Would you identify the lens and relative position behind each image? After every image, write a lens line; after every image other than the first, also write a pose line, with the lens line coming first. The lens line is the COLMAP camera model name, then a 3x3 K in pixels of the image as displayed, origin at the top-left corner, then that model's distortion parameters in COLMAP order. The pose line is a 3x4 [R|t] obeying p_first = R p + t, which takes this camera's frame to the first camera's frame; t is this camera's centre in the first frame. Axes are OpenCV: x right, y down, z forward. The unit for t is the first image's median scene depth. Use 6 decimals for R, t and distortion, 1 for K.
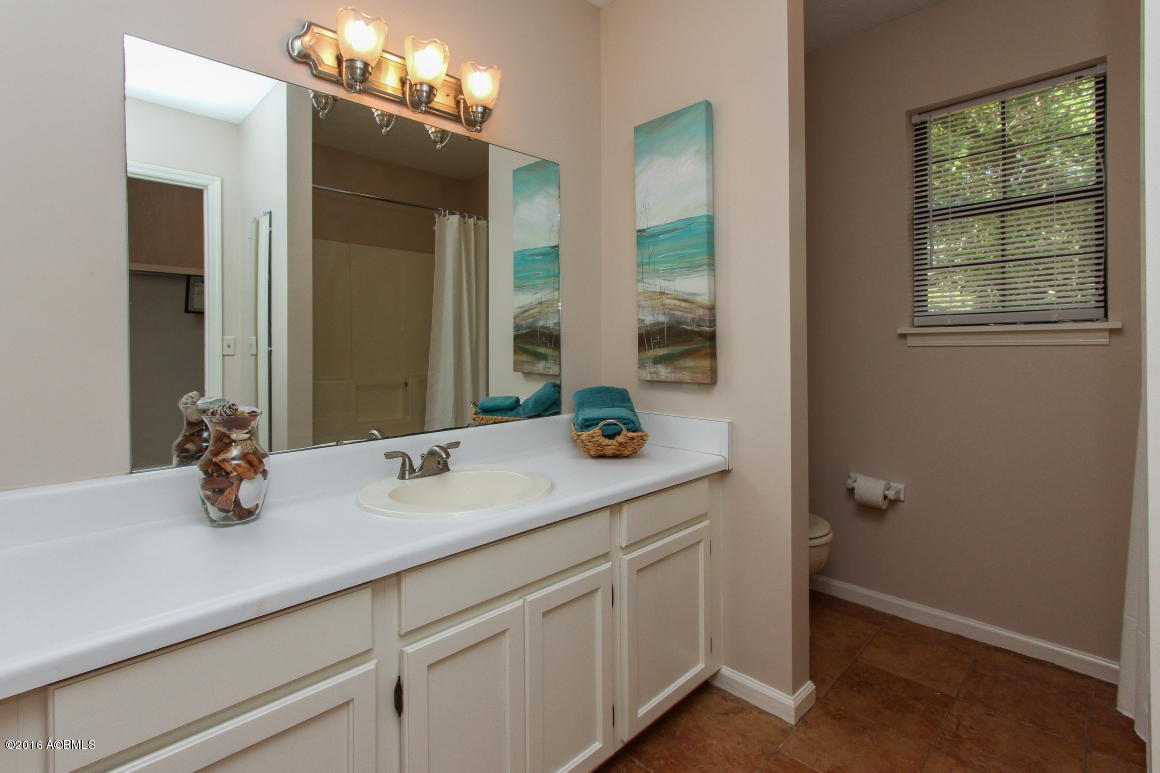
lens RADIAL K [[541.5, 0, 586.7], [0, 541.5, 344.4], [0, 0, 1]] dist [-0.002810, 0.000316]
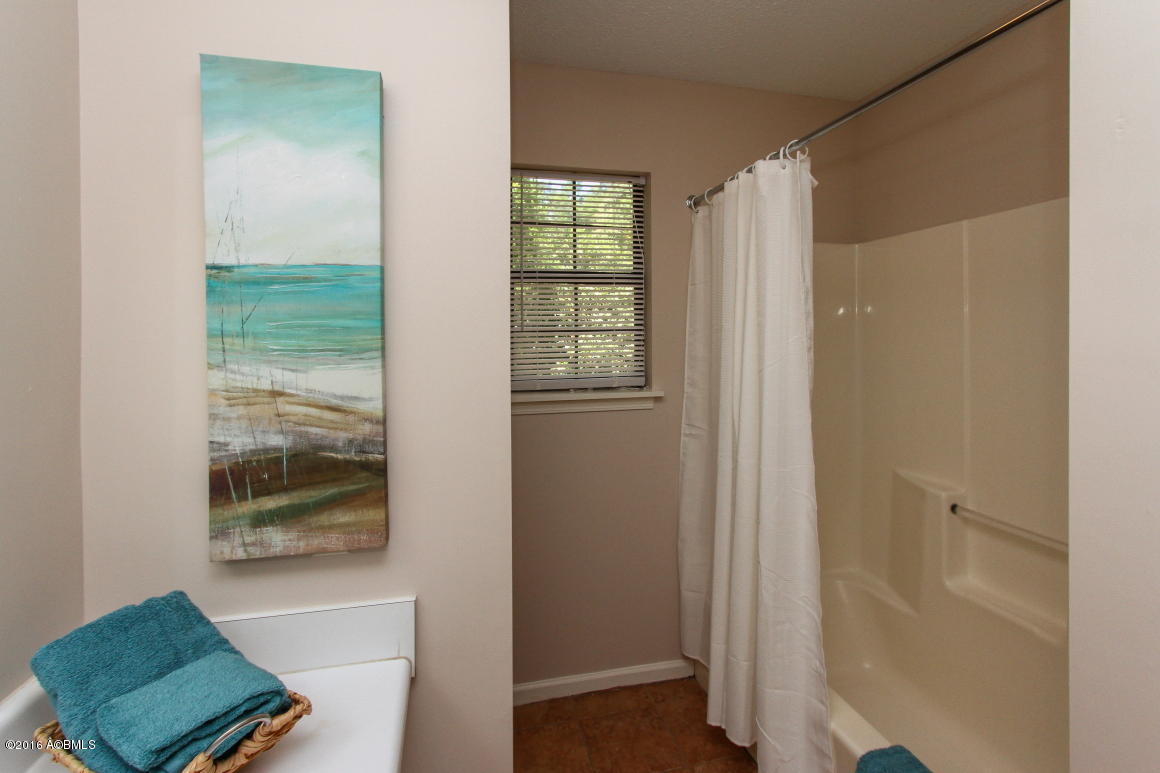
lens RADIAL K [[541.5, 0, 586.7], [0, 541.5, 344.4], [0, 0, 1]] dist [-0.002810, 0.000316]
pose [[0.523725, -0.004161, 0.851877, -0.154618], [0.003590, 0.999990, 0.002678, -0.143313], [-0.851880, 0.001656, 0.523735, 0.461106]]
